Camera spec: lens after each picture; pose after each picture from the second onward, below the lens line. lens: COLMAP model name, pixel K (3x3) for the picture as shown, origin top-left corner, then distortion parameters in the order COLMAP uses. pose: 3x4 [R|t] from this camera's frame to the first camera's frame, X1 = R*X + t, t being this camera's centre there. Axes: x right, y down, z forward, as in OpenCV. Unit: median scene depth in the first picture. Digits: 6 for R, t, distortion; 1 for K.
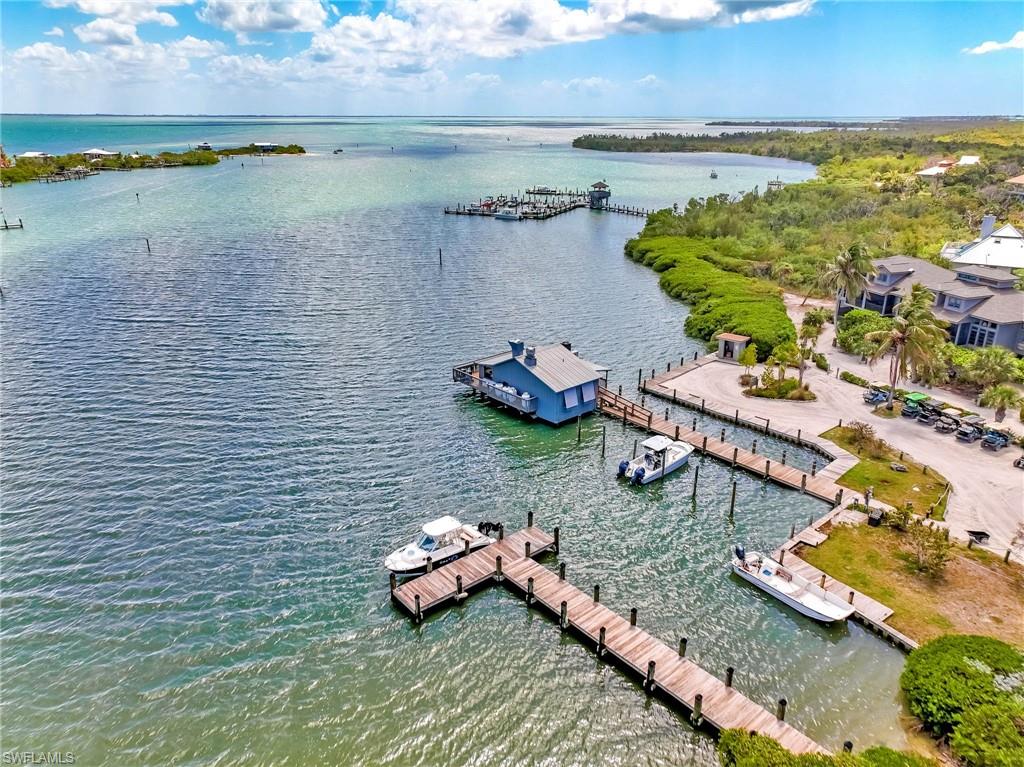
lens RADIAL K [[718.4, 0, 496.6], [0, 718.4, 385.0], [0, 0, 1]] dist [-0.002591, 0.028336]
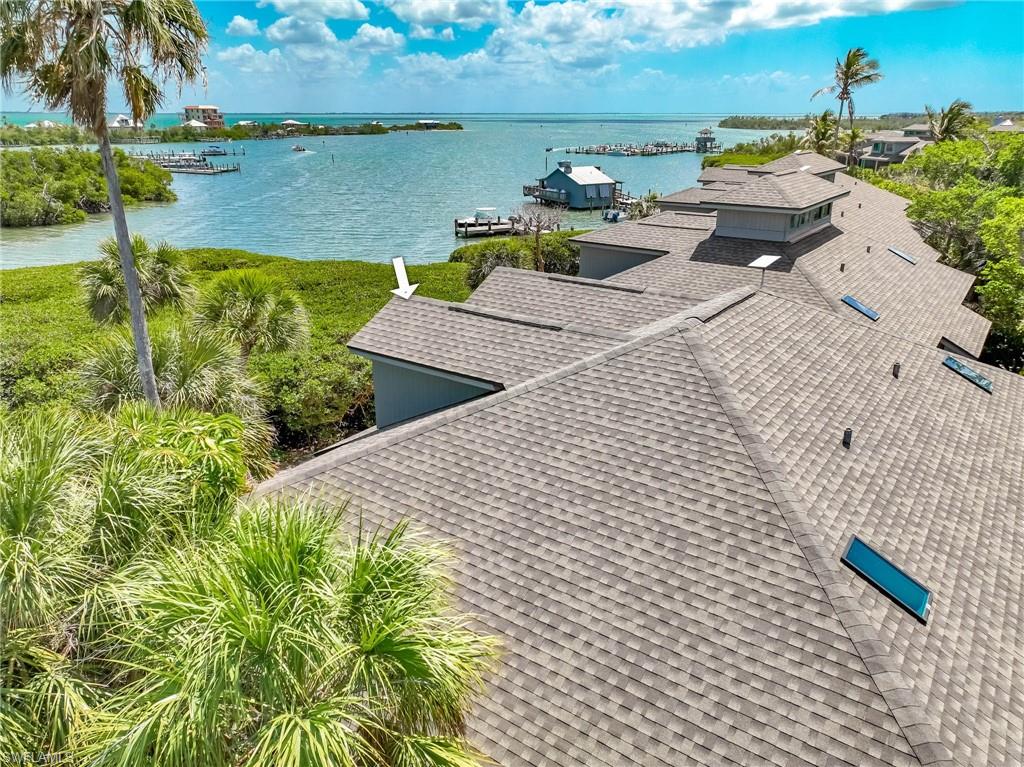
lens RADIAL K [[718.6, 0, 506.3], [0, 718.6, 394.9], [0, 0, 1]] dist [0.006963, 0.000769]
pose [[0.980178, 0.067097, -0.186411, 0.038985], [-0.064958, 0.997733, 0.017566, 0.070726], [0.187167, -0.005109, 0.982315, -0.090030]]
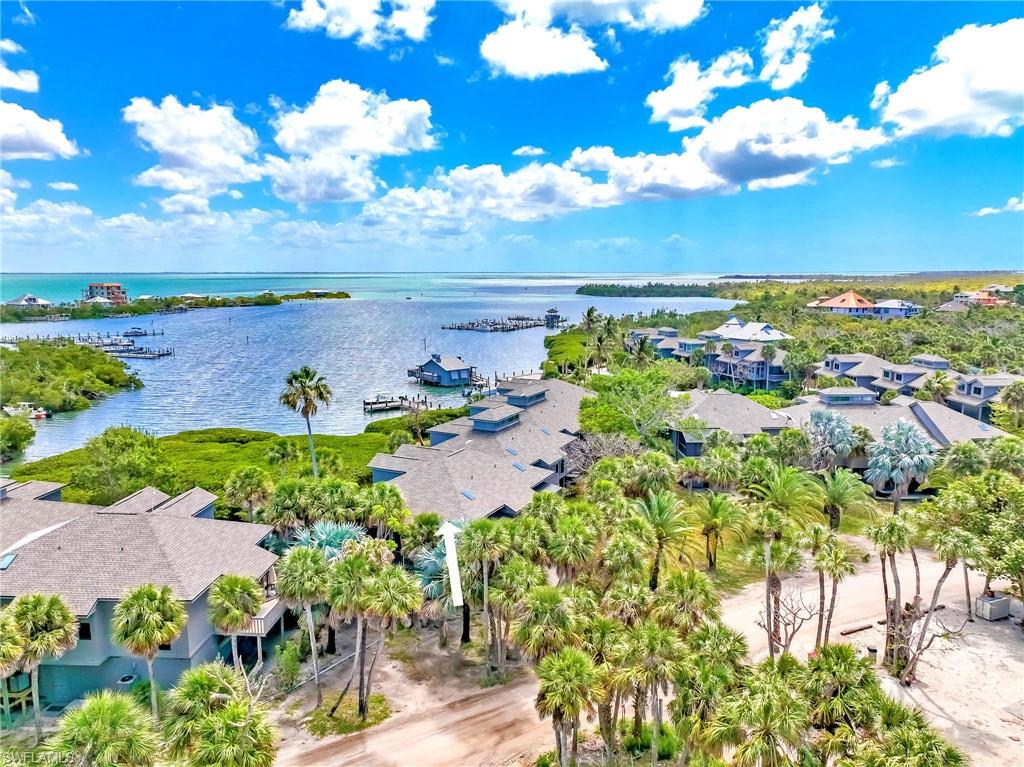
lens RADIAL K [[725.7, 0, 510.0], [0, 725.7, 384.6], [0, 0, 1]] dist [0.007618, 0.009292]
pose [[0.999370, 0.001014, -0.035481, 0.057736], [-0.008219, 0.979039, -0.203509, 0.082327], [0.034531, 0.203673, 0.978430, -0.197262]]
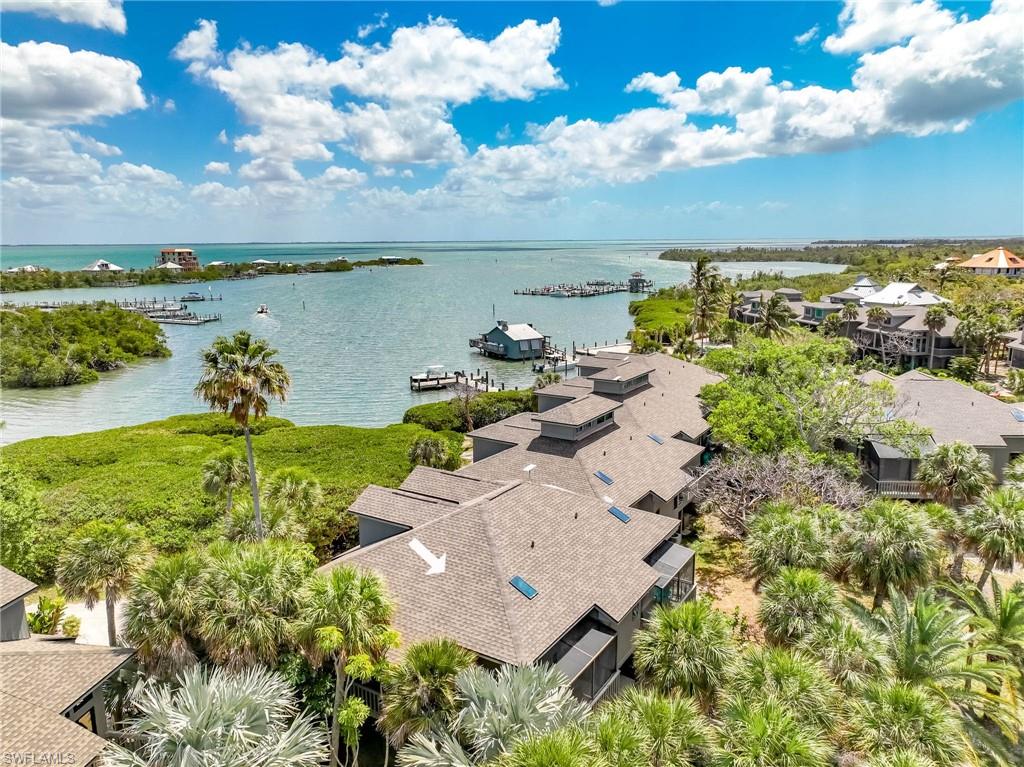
lens RADIAL K [[723.5, 0, 507.3], [0, 723.5, 385.5], [0, 0, 1]] dist [0.007573, 0.003361]
pose [[0.989608, 0.016100, -0.142890, 0.053402], [-0.038886, 0.986650, -0.158143, 0.067889], [0.138437, 0.162056, 0.977023, -0.135012]]
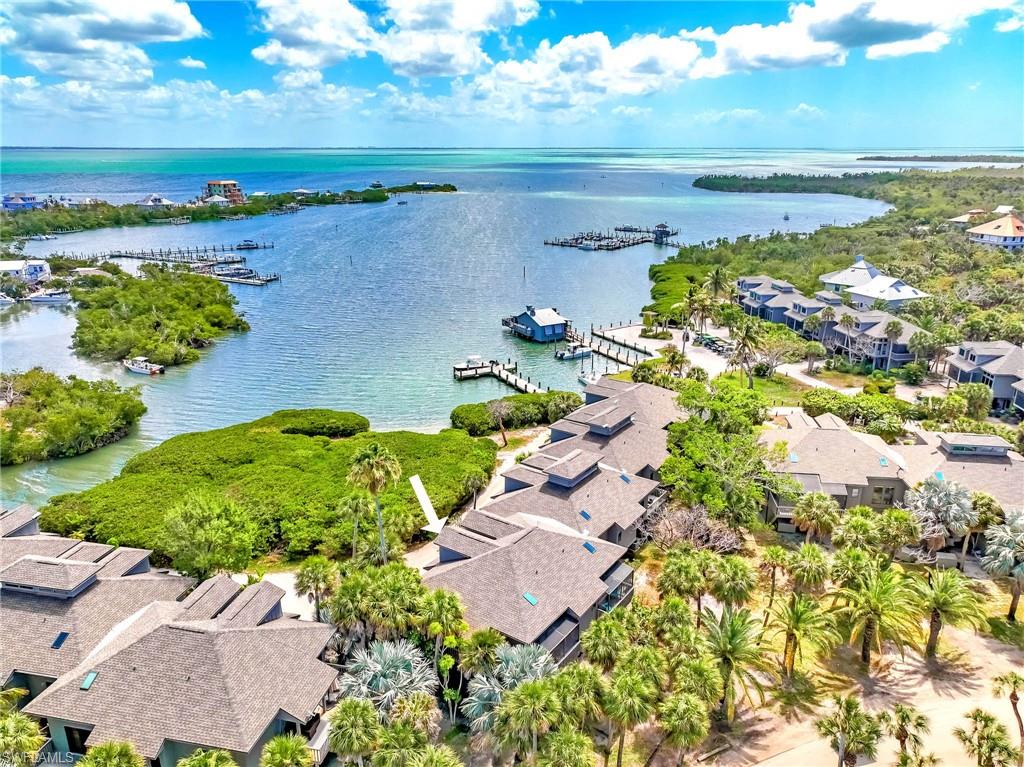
lens RADIAL K [[725.7, 0, 510.0], [0, 725.7, 384.6], [0, 0, 1]] dist [0.007618, 0.009292]
pose [[0.982862, 0.058061, -0.174959, 0.062049], [-0.065119, 0.997268, -0.034870, 0.043355], [0.172456, 0.045665, 0.983958, -0.193356]]
